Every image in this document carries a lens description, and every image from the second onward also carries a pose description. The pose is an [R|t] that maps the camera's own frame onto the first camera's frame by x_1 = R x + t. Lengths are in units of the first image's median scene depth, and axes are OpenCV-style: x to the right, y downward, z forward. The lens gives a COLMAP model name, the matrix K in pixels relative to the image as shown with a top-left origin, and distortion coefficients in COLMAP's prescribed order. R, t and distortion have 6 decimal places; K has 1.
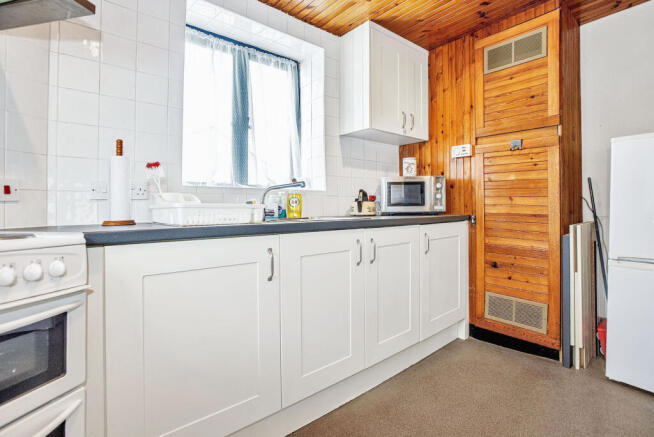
lens RADIAL K [[312.5, 0, 327.4], [0, 312.5, 200.4], [0, 0, 1]] dist [0.000044, 0.000022]
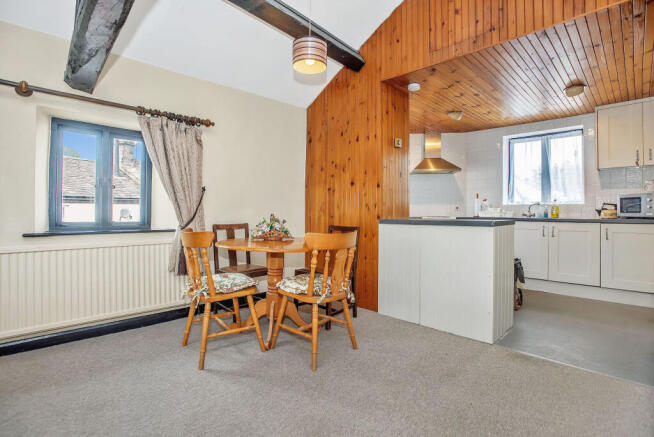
lens RADIAL K [[323.5, 0, 327.0], [0, 323.5, 218.5], [0, 0, 1]] dist [-0.000527, -0.000040]
pose [[0.104277, 0.020516, -0.994337, 1.705154], [0.006451, 0.999752, 0.021304, 0.001863], [0.994527, -0.008636, 0.104119, -0.668321]]
